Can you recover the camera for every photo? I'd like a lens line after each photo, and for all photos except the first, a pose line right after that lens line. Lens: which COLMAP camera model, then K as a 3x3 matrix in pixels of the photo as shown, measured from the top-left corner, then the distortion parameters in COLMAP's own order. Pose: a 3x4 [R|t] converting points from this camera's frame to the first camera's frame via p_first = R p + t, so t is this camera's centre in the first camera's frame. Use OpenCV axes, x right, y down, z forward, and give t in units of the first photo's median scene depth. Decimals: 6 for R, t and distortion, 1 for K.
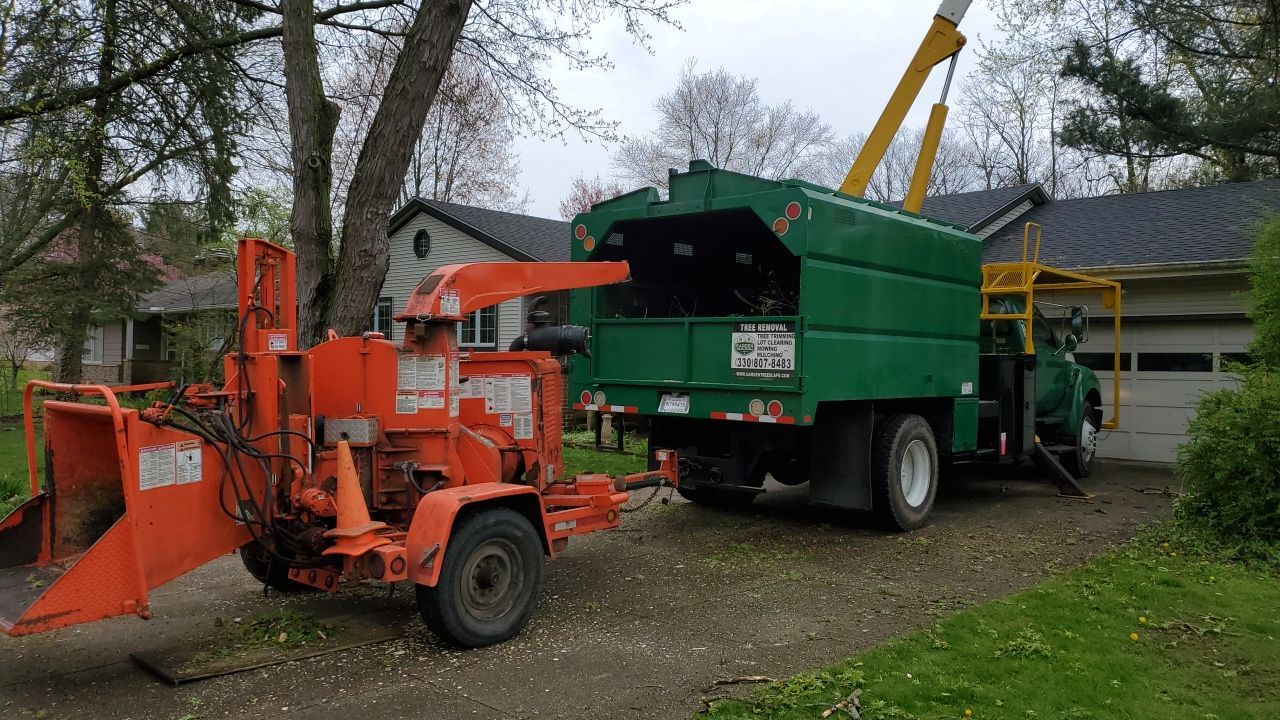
lens RADIAL K [[994.7, 0, 638.1], [0, 994.7, 353.0], [0, 0, 1]] dist [0.085119, -0.133466]
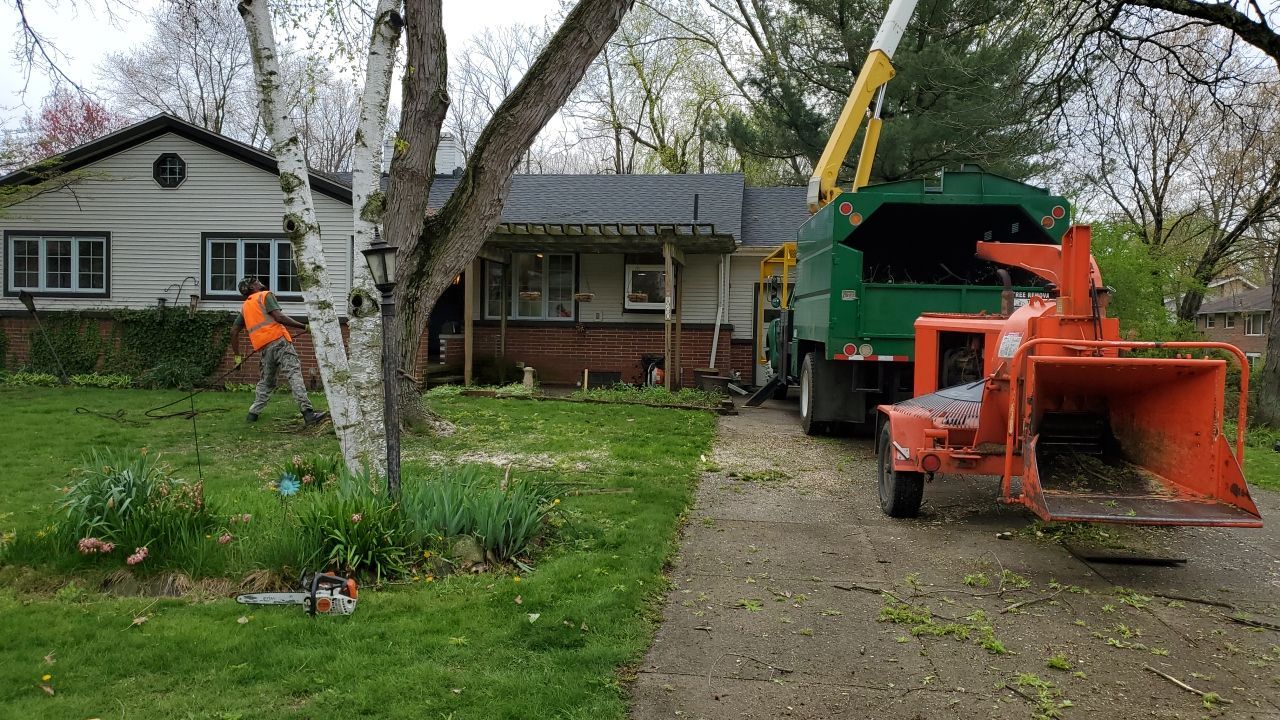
lens RADIAL K [[1001.5, 0, 643.7], [0, 1001.5, 346.8], [0, 0, 1]] dist [0.089606, -0.159167]
pose [[0.793782, -0.014638, 0.608027, -1.101492], [-0.012386, 0.999114, 0.040224, -0.004269], [-0.608077, -0.039460, 0.792897, 0.226818]]
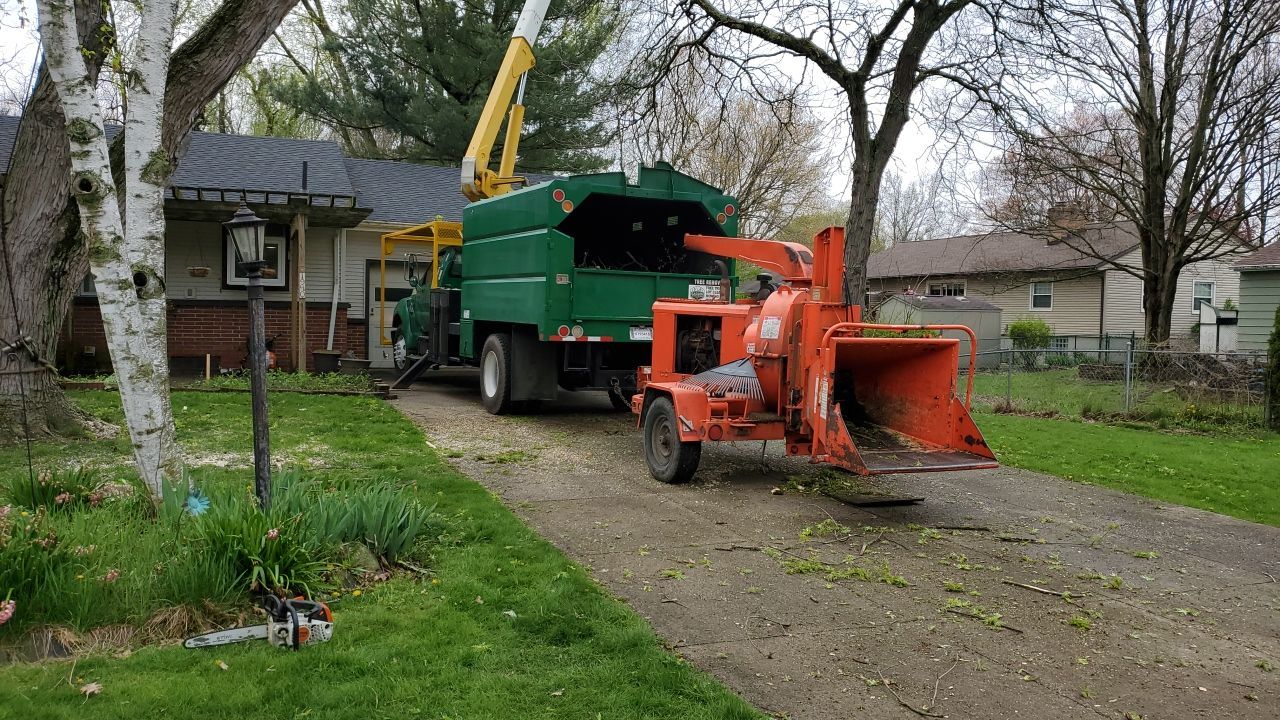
lens RADIAL K [[1001.2, 0, 665.1], [0, 1001.2, 352.3], [0, 0, 1]] dist [0.010996, 0.006604]
pose [[0.393443, -0.043463, 0.918321, -1.291144], [-0.026577, 0.997927, 0.058617, -0.005658], [-0.918965, -0.047469, 0.391472, 0.449949]]
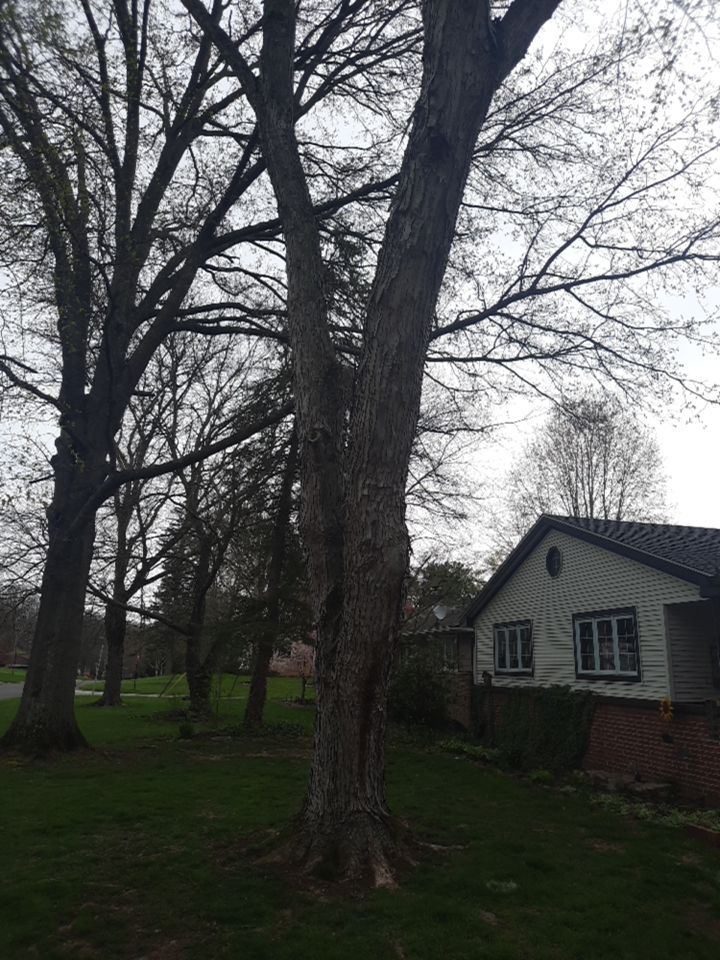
lens RADIAL K [[675.2, 0, 359.8], [0, 675.2, 480.8], [0, 0, 1]] dist [0.001832, -0.007960]
pose [[0.826851, -0.141638, -0.544294, -0.022878], [-0.009401, 0.964154, -0.265176, -0.028664], [0.562342, 0.224379, 0.795881, 0.909501]]
